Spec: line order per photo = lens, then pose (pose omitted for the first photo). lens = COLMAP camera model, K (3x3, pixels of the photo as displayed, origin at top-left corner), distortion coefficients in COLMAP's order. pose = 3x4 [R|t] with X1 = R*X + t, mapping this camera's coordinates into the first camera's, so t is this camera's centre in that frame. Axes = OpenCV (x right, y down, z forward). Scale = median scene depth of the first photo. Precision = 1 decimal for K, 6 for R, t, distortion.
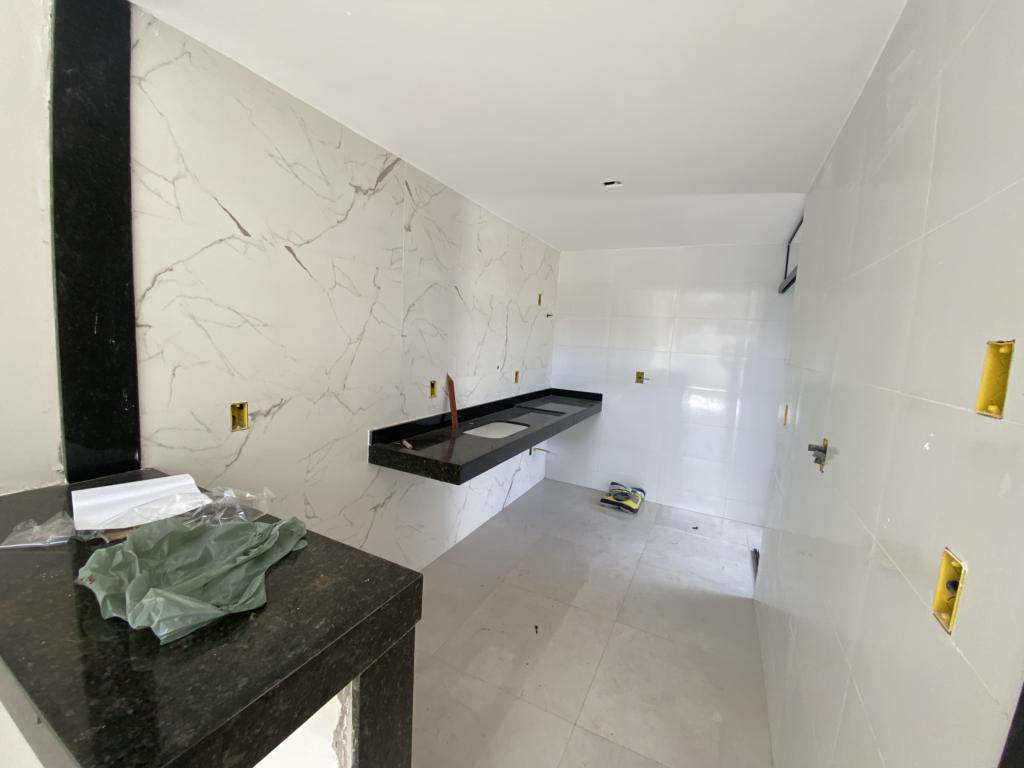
lens RADIAL K [[413.2, 0, 513.4], [0, 413.2, 383.8], [0, 0, 1]] dist [-0.020215, -0.005321]
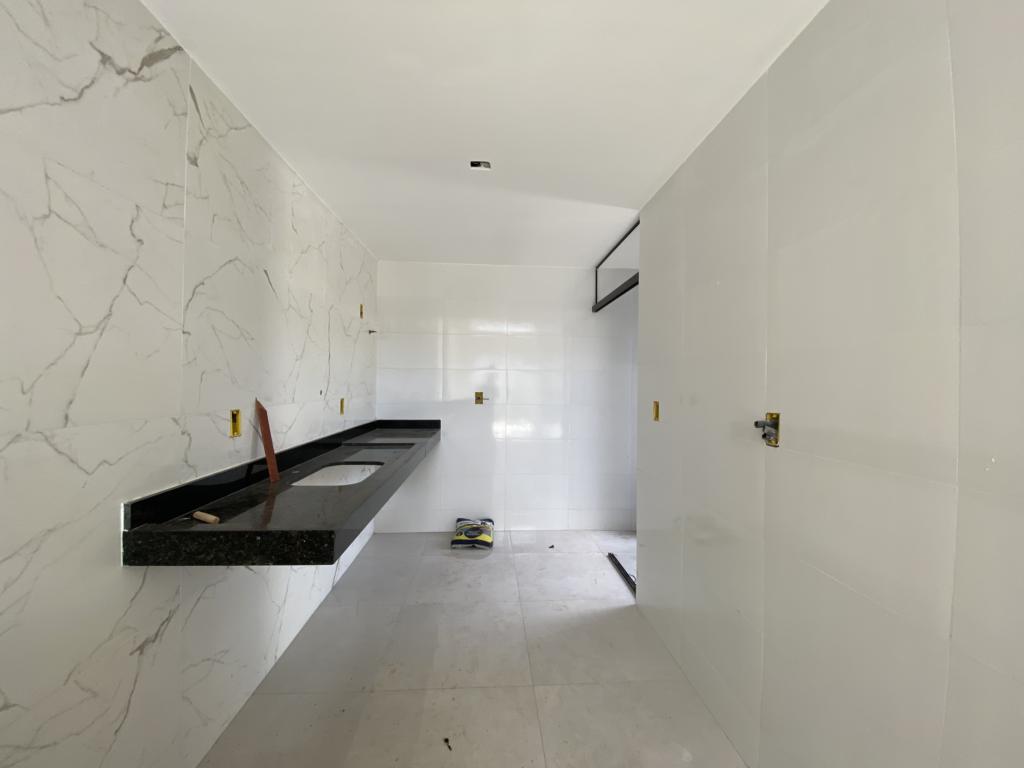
lens RADIAL K [[413.2, 0, 520.0], [0, 413.2, 383.0], [0, 0, 1]] dist [-0.020215, -0.005321]
pose [[0.854233, -0.047869, 0.517683, -0.135765], [0.097579, 0.992818, -0.069212, 0.035464], [-0.510652, 0.109638, 0.852769, 0.220961]]
